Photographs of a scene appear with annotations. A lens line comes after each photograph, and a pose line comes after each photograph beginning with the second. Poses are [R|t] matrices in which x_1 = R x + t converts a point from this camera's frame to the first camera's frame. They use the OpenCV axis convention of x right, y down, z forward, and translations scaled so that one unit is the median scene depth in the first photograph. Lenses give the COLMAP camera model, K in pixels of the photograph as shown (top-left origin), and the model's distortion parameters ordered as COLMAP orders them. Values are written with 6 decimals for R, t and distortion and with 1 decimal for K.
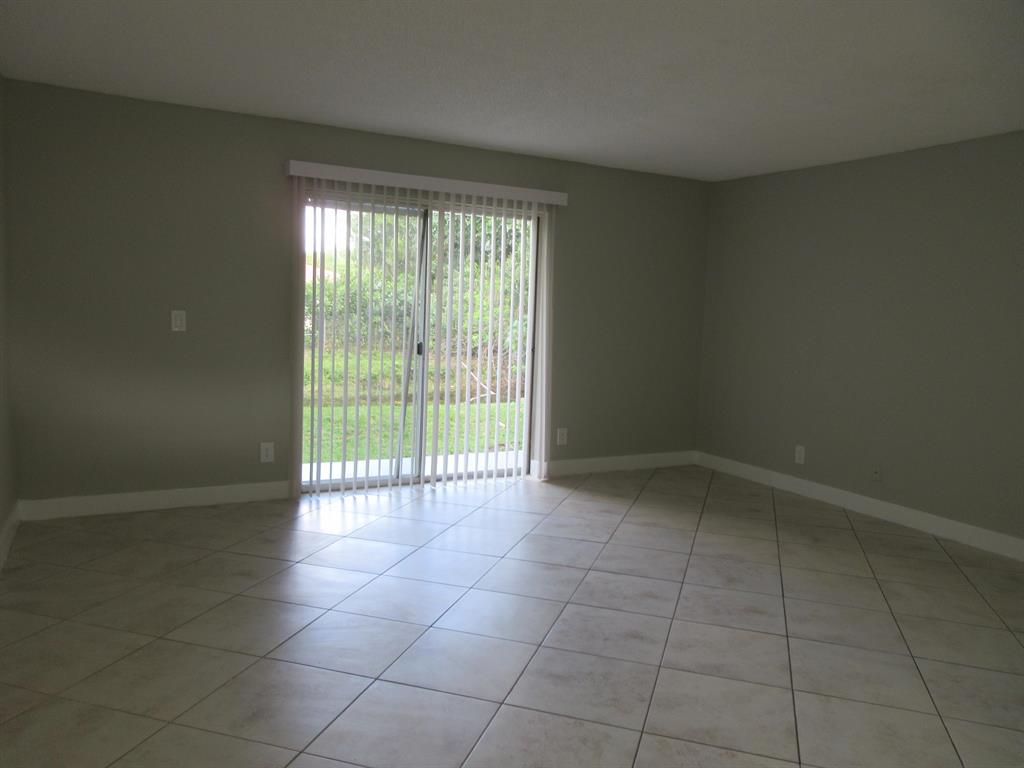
lens RADIAL K [[765.3, 0, 512.0], [0, 765.3, 384.0], [0, 0, 1]] dist [-0.000640, -0.002187]
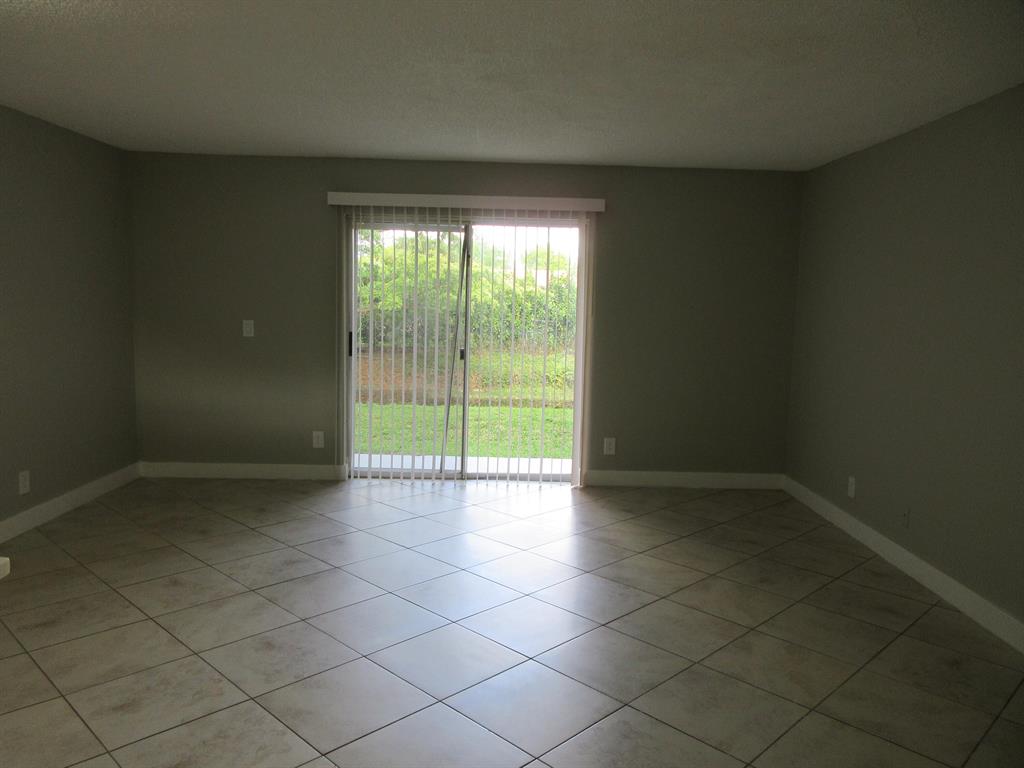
lens RADIAL K [[771.1, 0, 509.6], [0, 771.1, 368.5], [0, 0, 1]] dist [0.008589, 0.002732]
pose [[0.890074, 0.025052, -0.455128, 0.440741], [-0.037568, 0.999123, -0.018474, -0.008526], [0.454266, 0.033542, 0.890234, 0.064666]]
